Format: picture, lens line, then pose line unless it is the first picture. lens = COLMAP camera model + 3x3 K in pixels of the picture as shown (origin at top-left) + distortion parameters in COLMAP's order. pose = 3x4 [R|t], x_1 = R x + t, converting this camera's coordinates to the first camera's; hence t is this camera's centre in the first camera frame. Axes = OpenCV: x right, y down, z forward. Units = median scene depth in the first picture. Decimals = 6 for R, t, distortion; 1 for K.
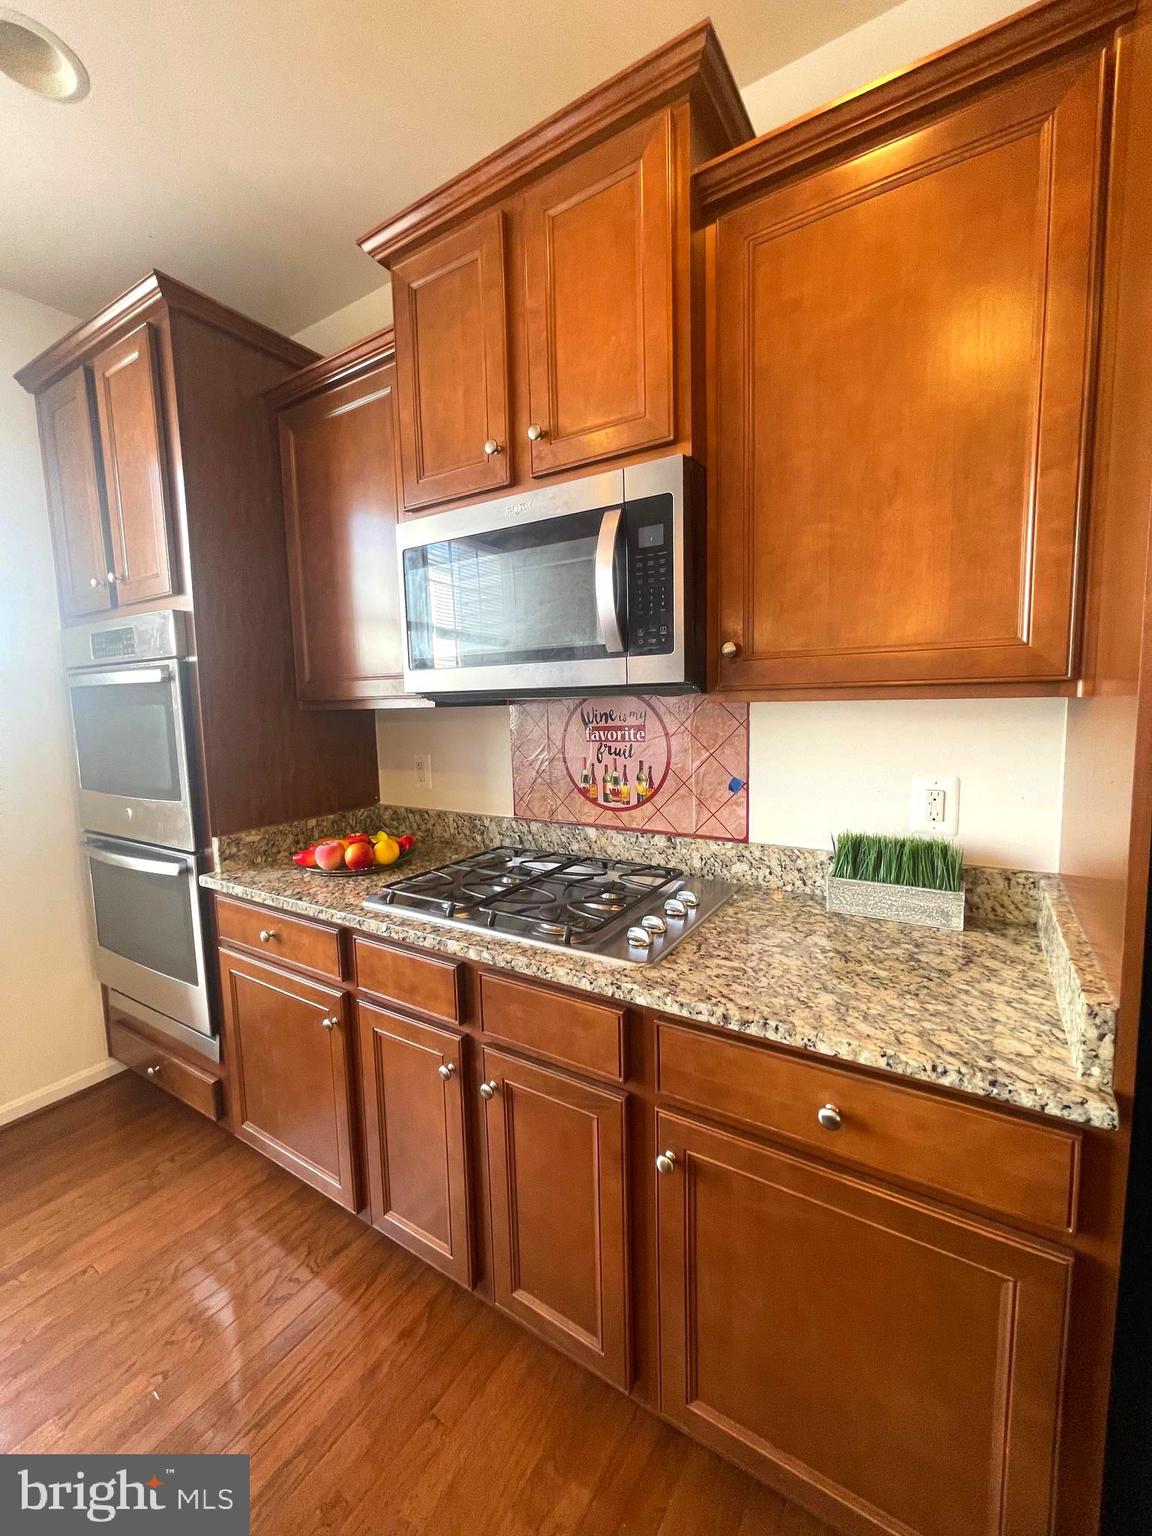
lens RADIAL K [[625.6, 0, 582.9], [0, 625.6, 762.9], [0, 0, 1]] dist [0.000965, 0.000699]
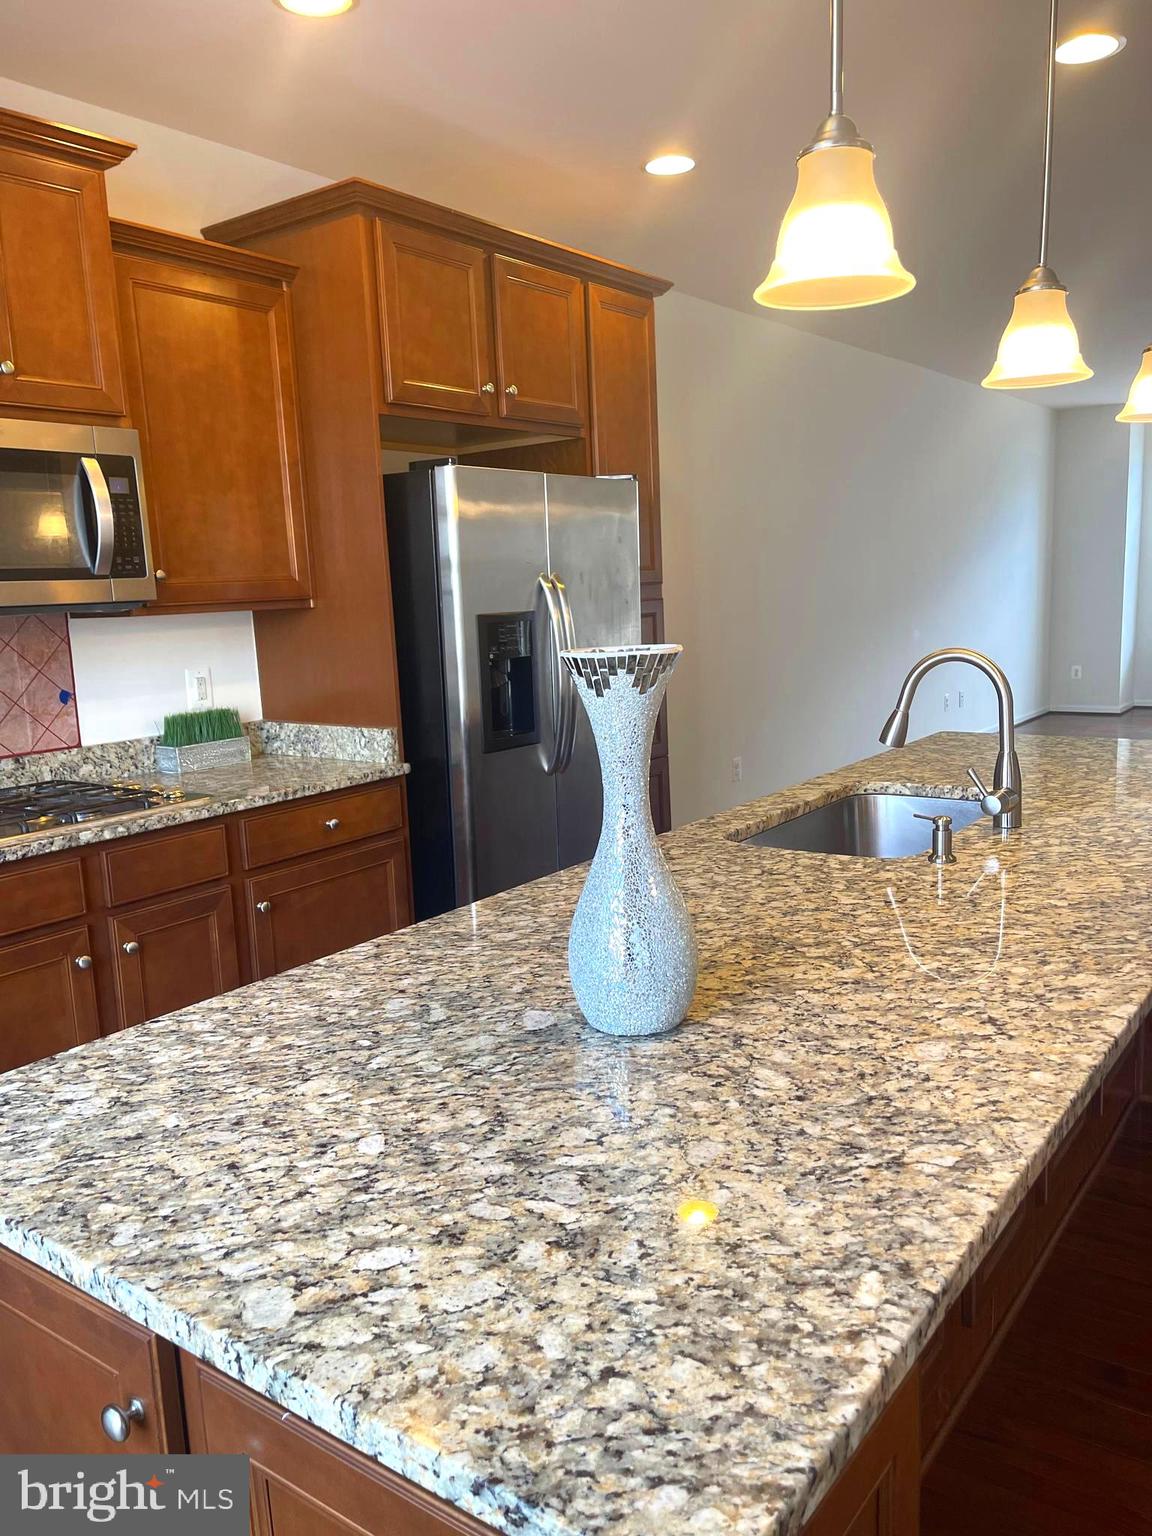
lens RADIAL K [[1171.9, 0, 570.8], [0, 1171.9, 781.9], [0, 0, 1]] dist [0.034961, -0.025913]
pose [[0.085568, -0.148512, 0.985202, -1.697811], [0.147419, 0.979832, 0.134899, 0.033089], [-0.985366, 0.133695, 0.105736, -0.066085]]
